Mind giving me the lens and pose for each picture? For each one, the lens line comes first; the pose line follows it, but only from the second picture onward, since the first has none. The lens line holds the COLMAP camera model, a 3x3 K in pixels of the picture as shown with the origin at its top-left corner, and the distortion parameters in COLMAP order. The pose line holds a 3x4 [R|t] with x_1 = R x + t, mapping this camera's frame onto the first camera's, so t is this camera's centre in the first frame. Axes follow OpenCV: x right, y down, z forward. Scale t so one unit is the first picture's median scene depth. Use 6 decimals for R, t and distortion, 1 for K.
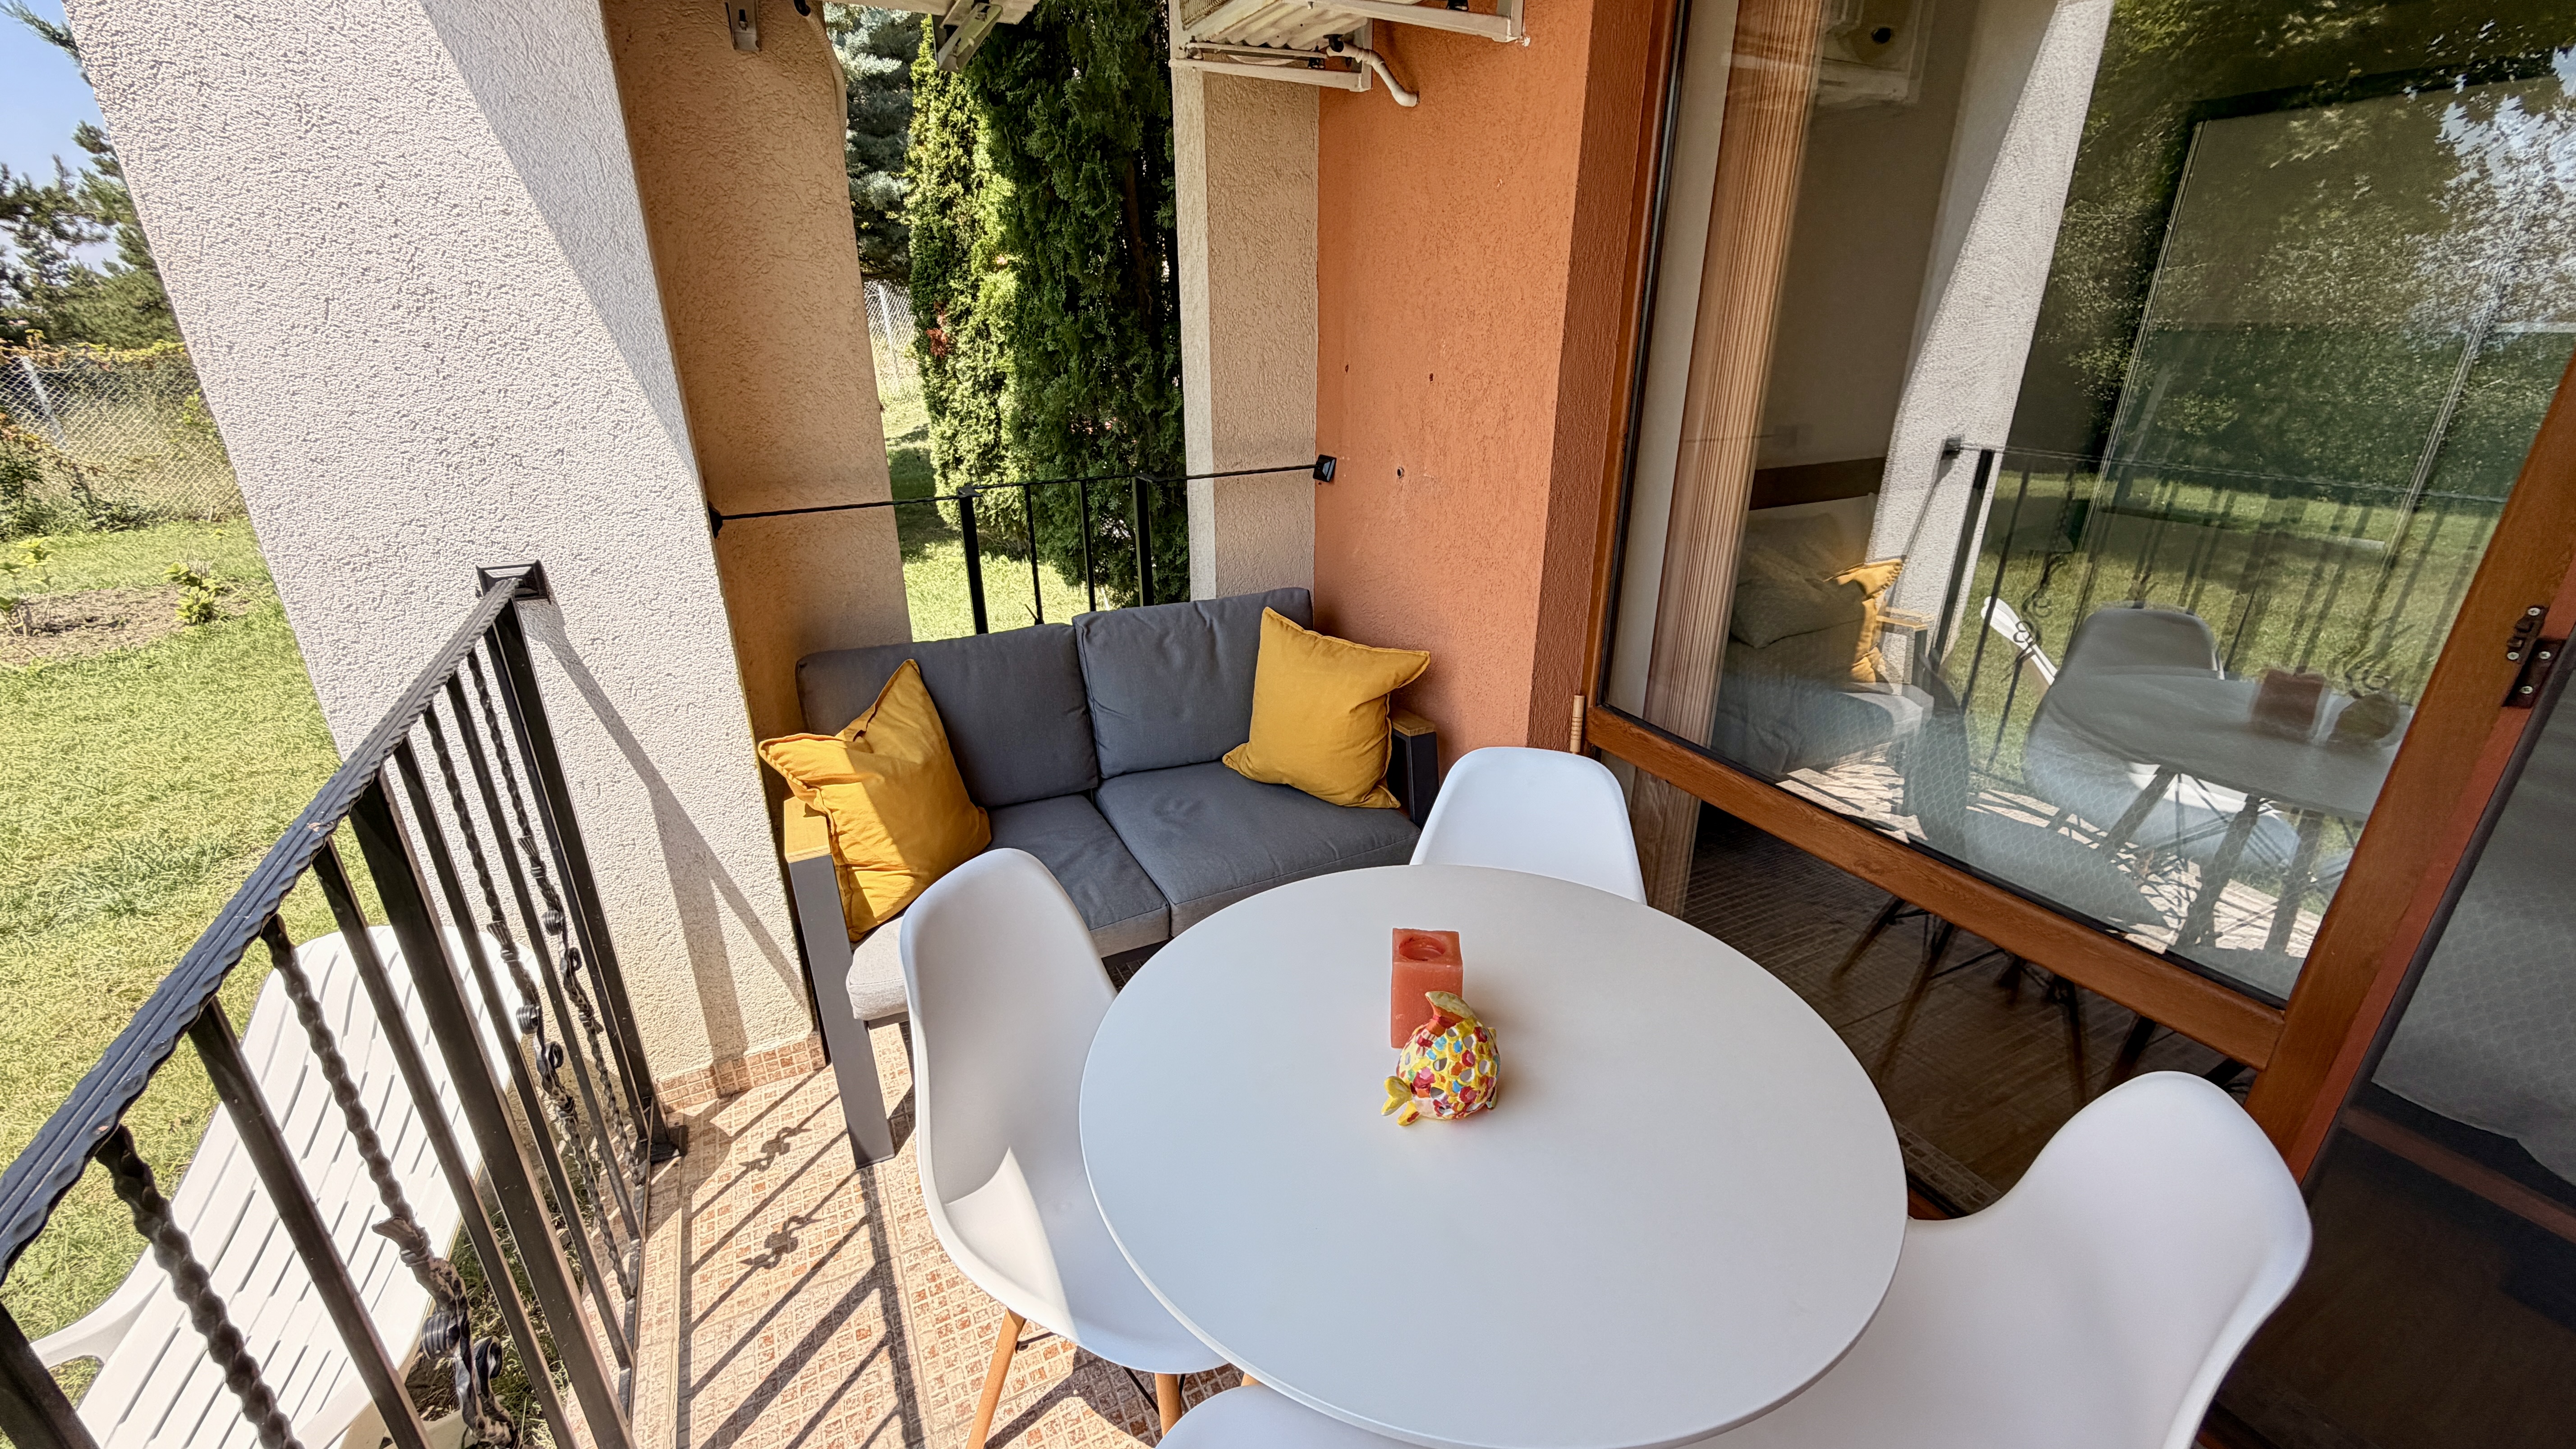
lens RADIAL K [[1023.3, 0, 1285.2], [0, 1023.3, 723.1], [0, 0, 1]] dist [0.003482, 0.000278]
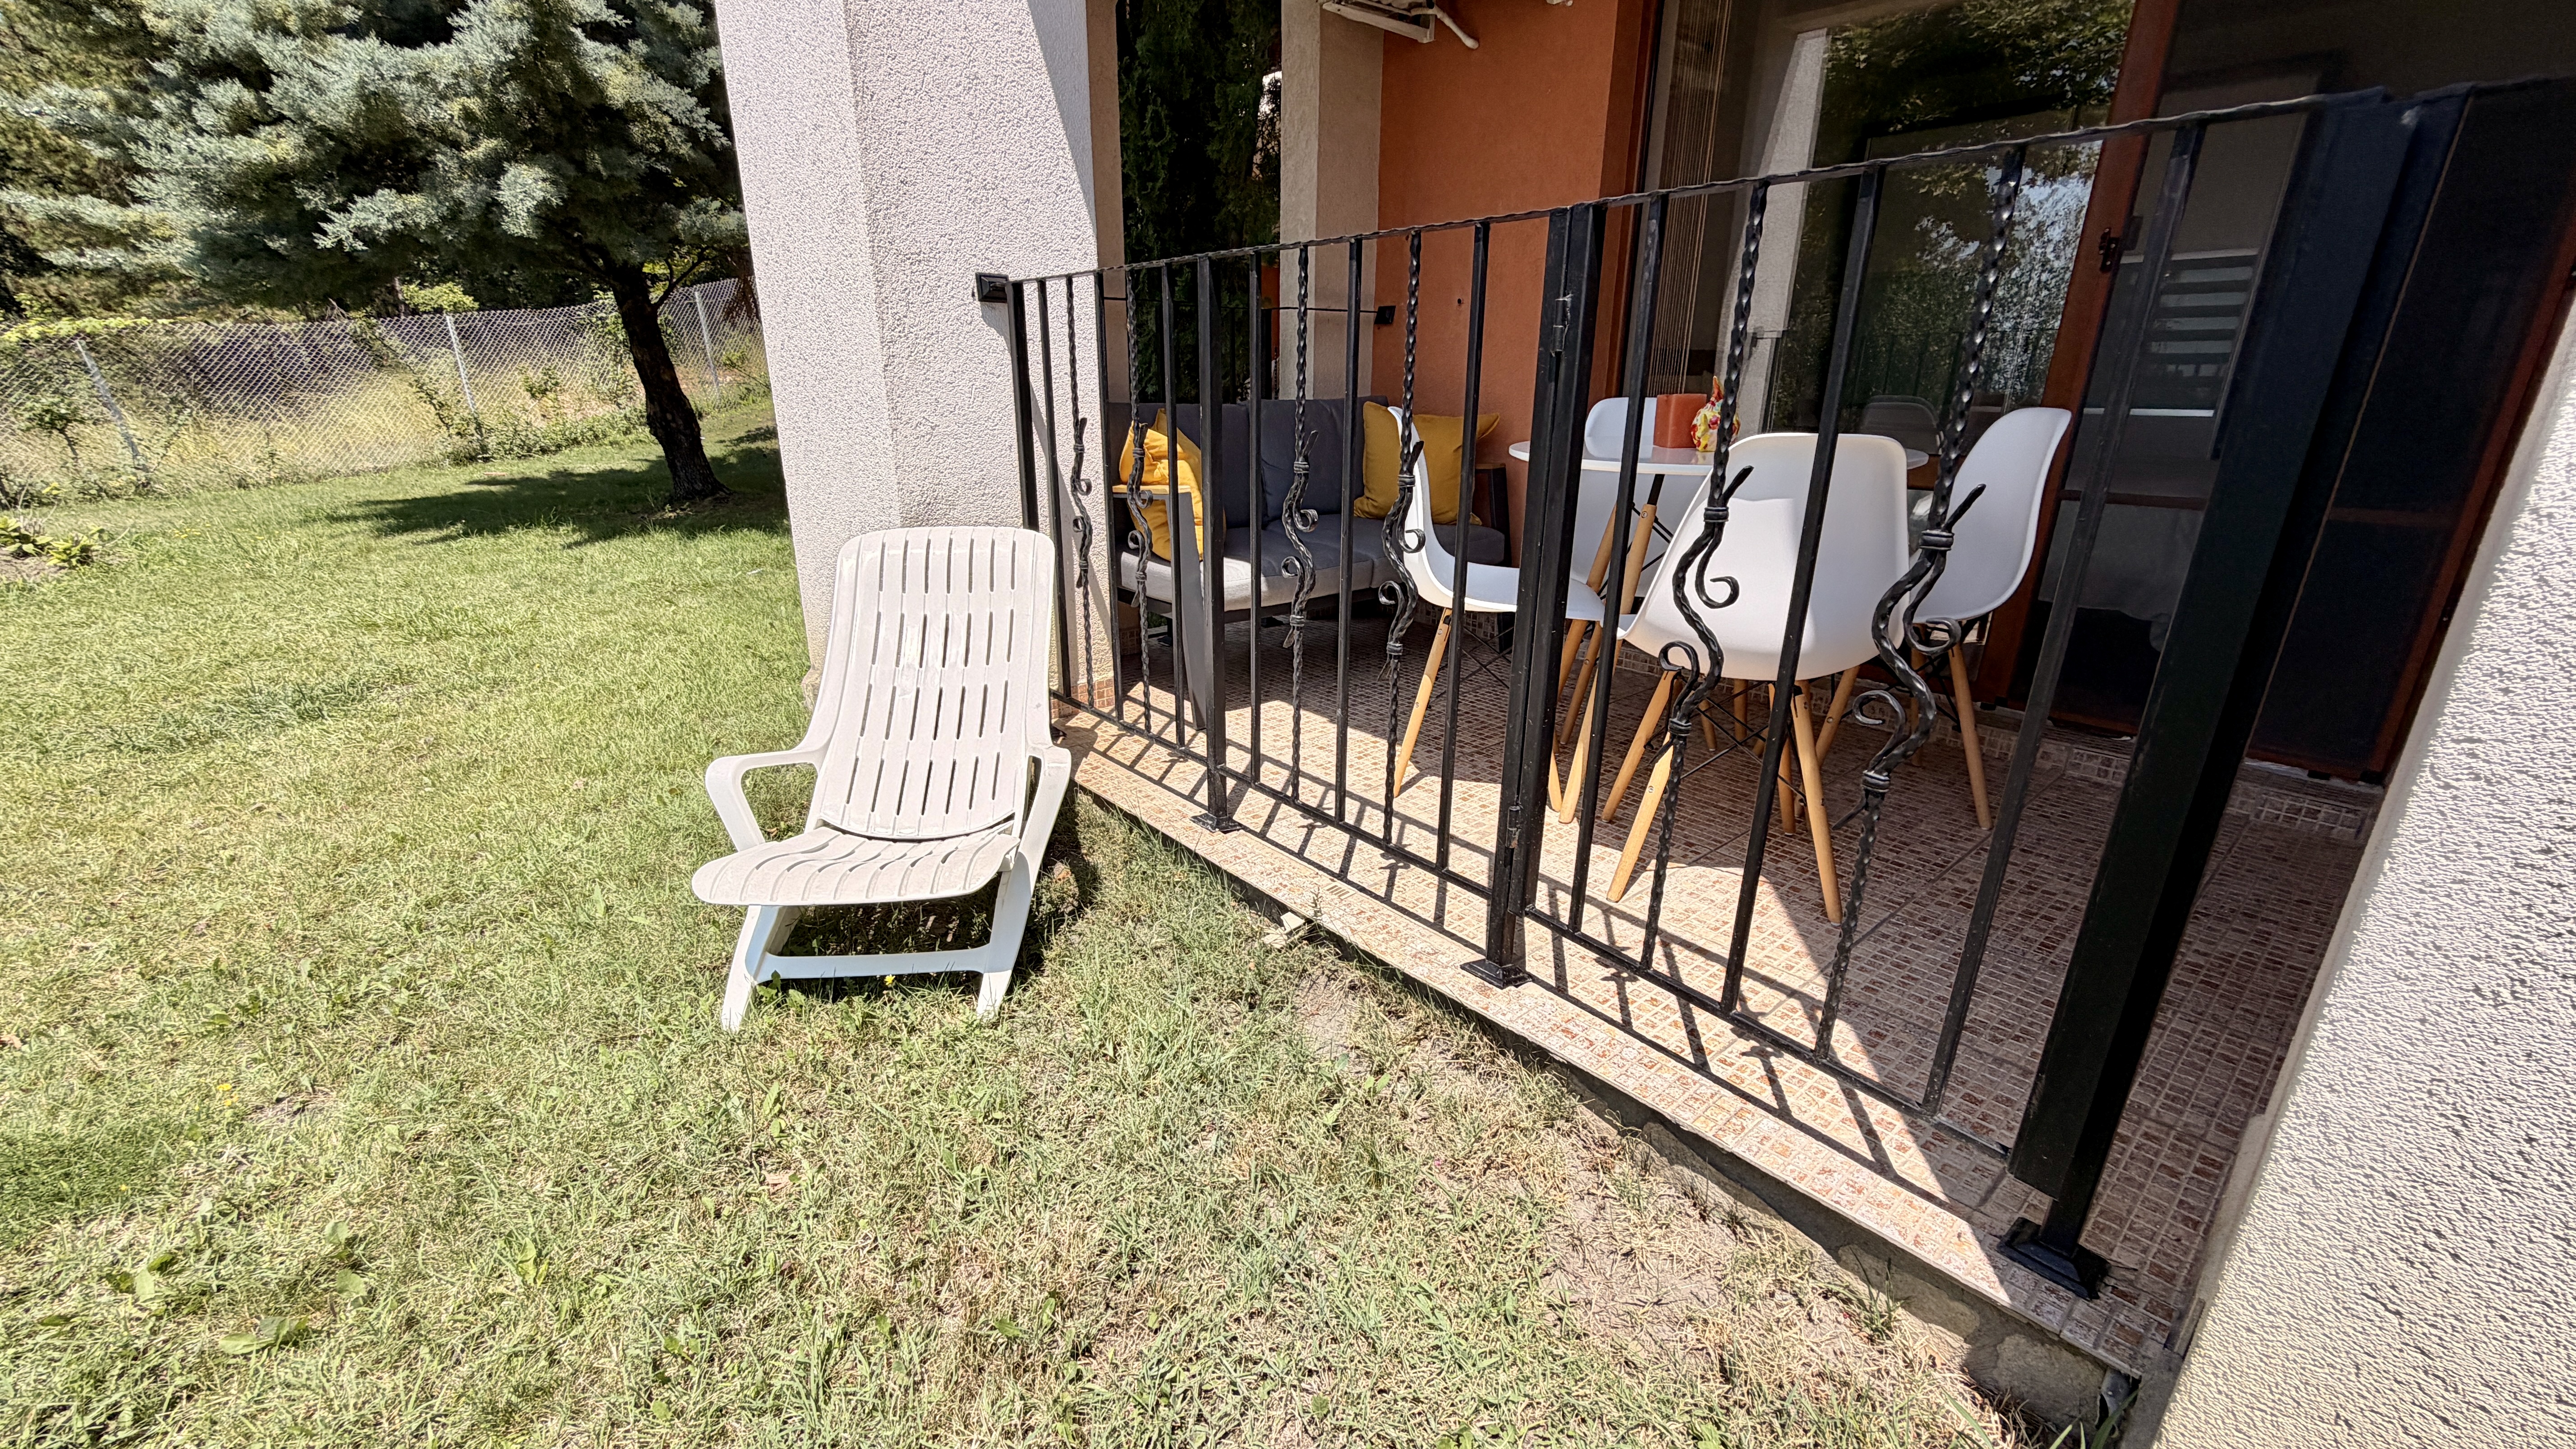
lens RADIAL K [[1023.3, 0, 1283.7], [0, 1023.3, 725.2], [0, 0, 1]] dist [0.003482, 0.000278]
pose [[0.972269, -0.067213, 0.223999, -0.543780], [0.078689, 0.995985, -0.042695, 0.435728], [-0.220229, 0.059137, 0.973654, -0.358741]]
